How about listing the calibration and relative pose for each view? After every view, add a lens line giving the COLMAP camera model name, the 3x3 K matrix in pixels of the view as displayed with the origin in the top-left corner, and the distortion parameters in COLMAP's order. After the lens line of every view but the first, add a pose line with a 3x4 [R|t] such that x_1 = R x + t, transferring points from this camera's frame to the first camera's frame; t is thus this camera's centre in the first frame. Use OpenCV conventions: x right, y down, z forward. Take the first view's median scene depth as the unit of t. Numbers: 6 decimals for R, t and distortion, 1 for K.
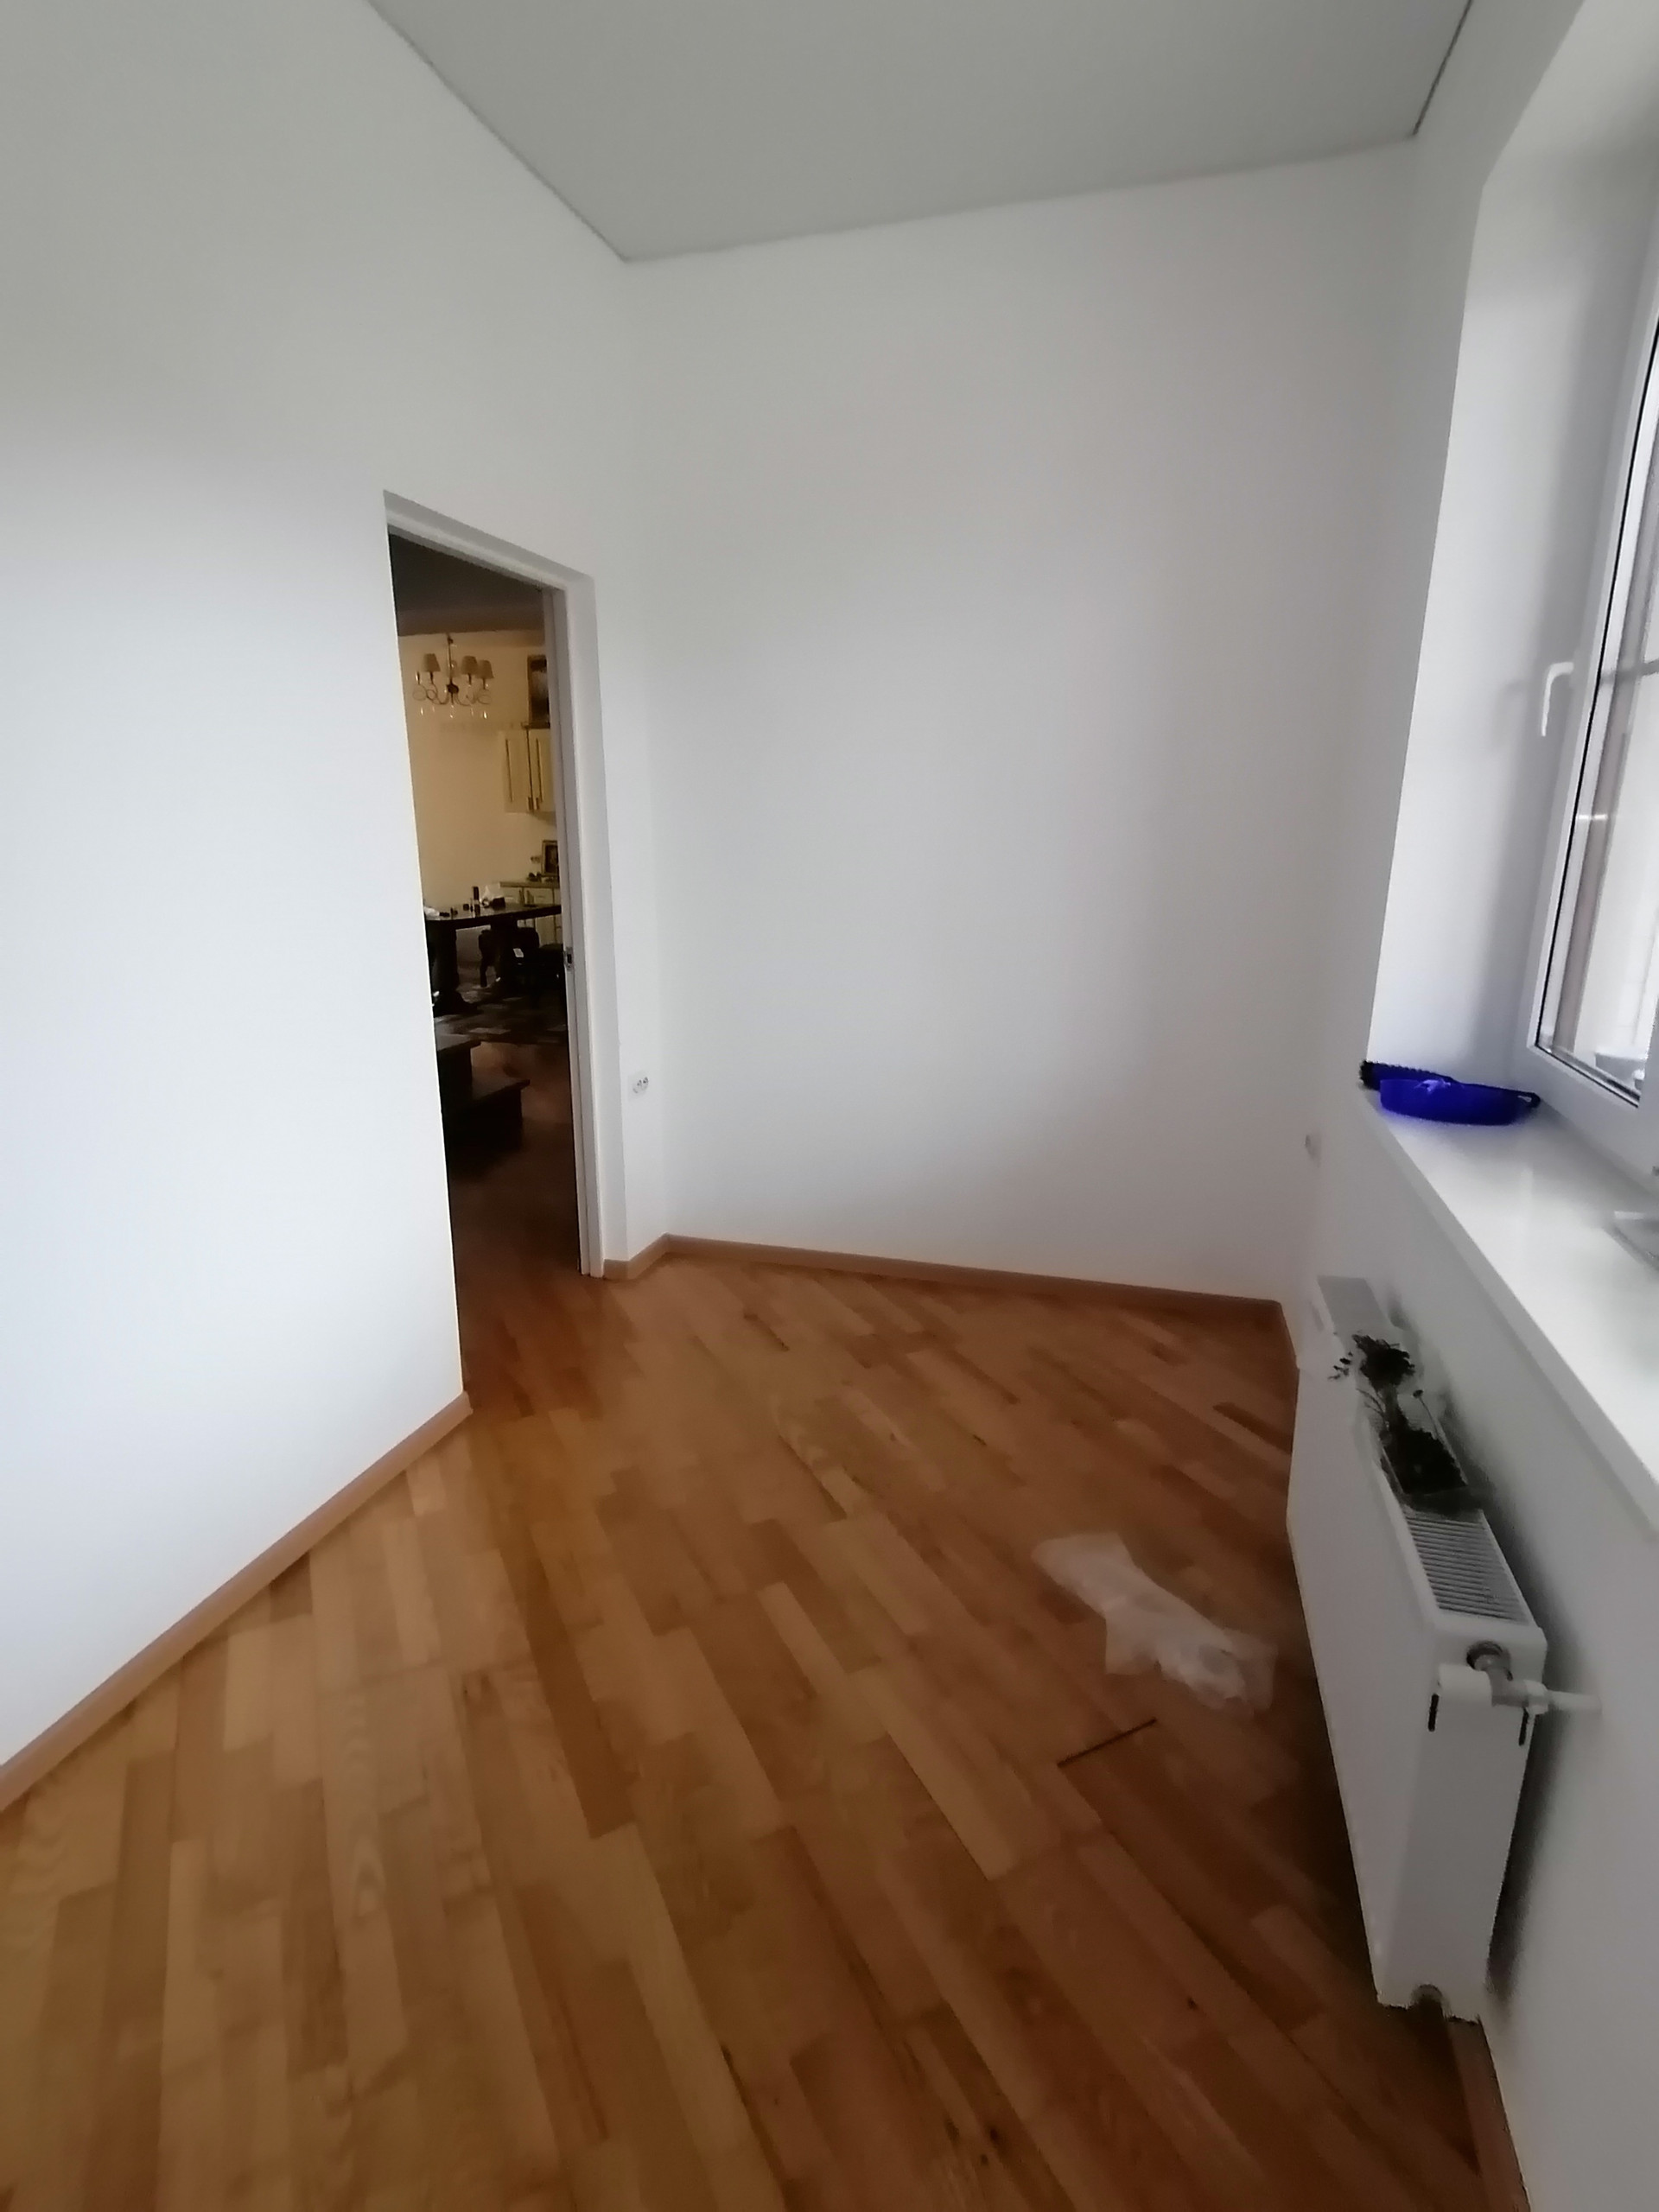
lens RADIAL K [[1109.9, 0, 825.0], [0, 1109.9, 1107.3], [0, 0, 1]] dist [0.014308, 0.000686]
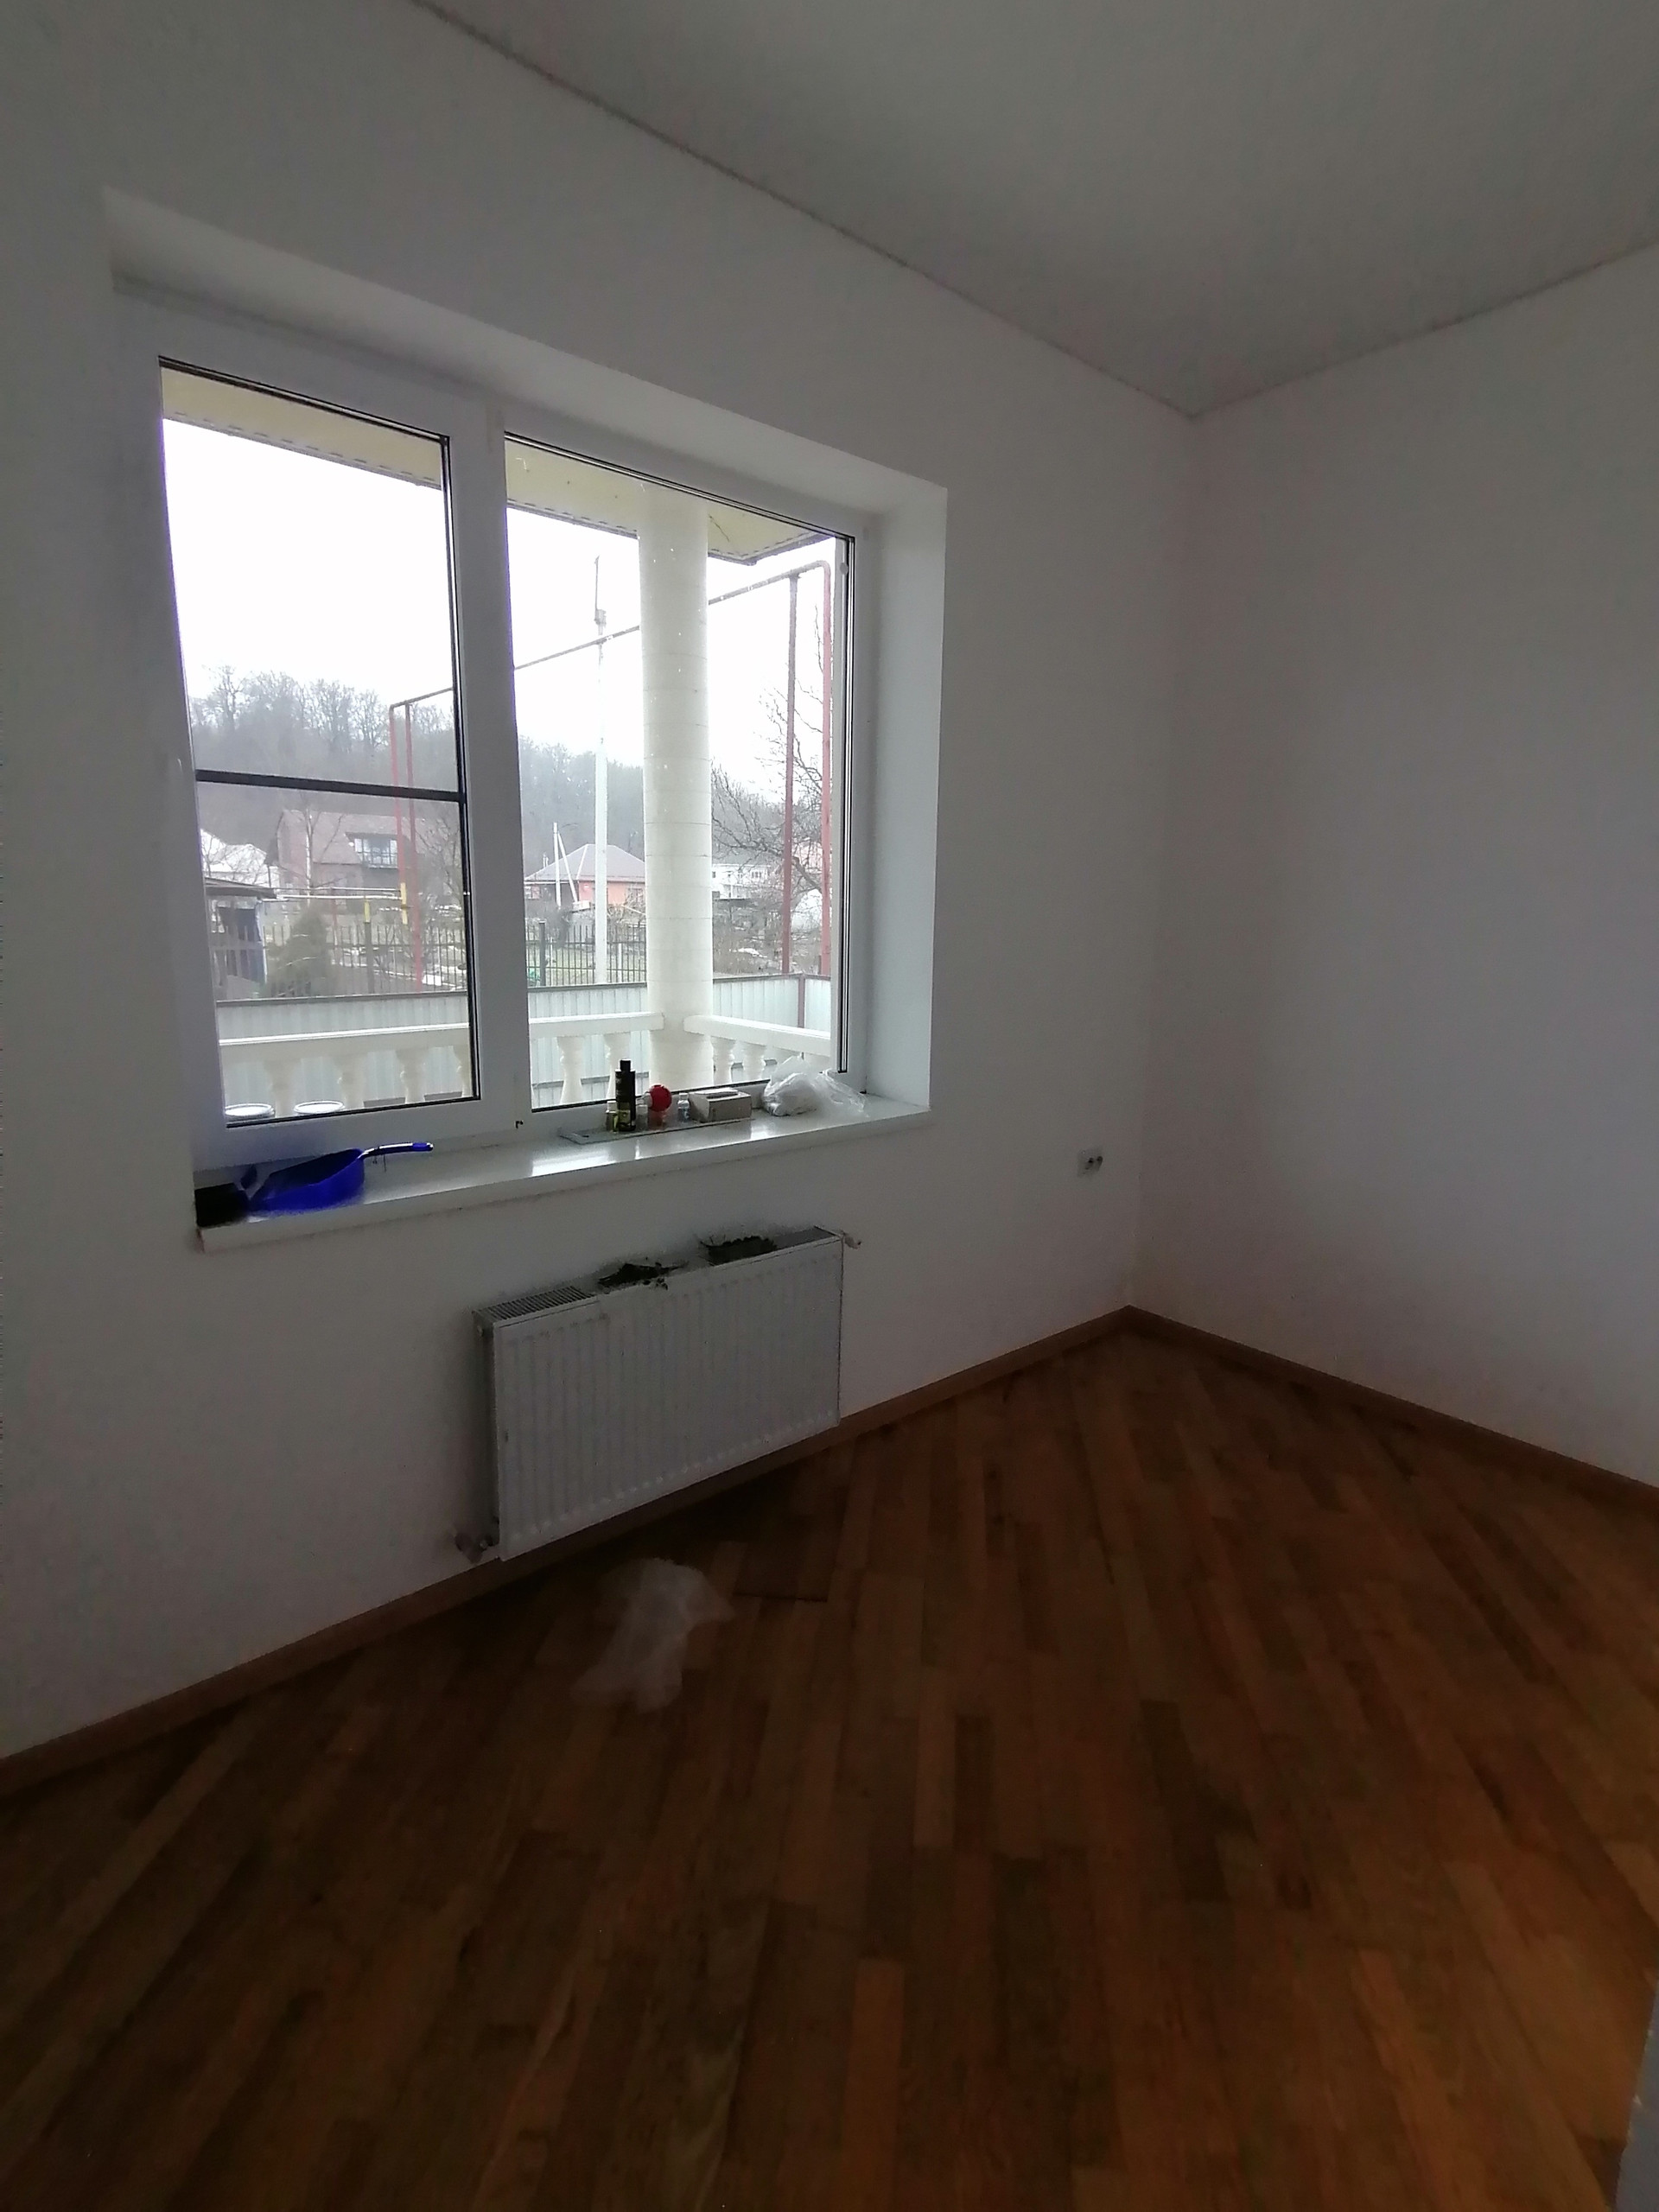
lens RADIAL K [[1109.9, 0, 824.2], [0, 1109.9, 1105.5], [0, 0, 1]] dist [0.014308, 0.000686]
pose [[-0.840157, -0.109256, 0.531224, -0.381145], [0.119448, 0.918170, 0.377751, -0.413924], [-0.529026, 0.380824, -0.758357, 1.538848]]
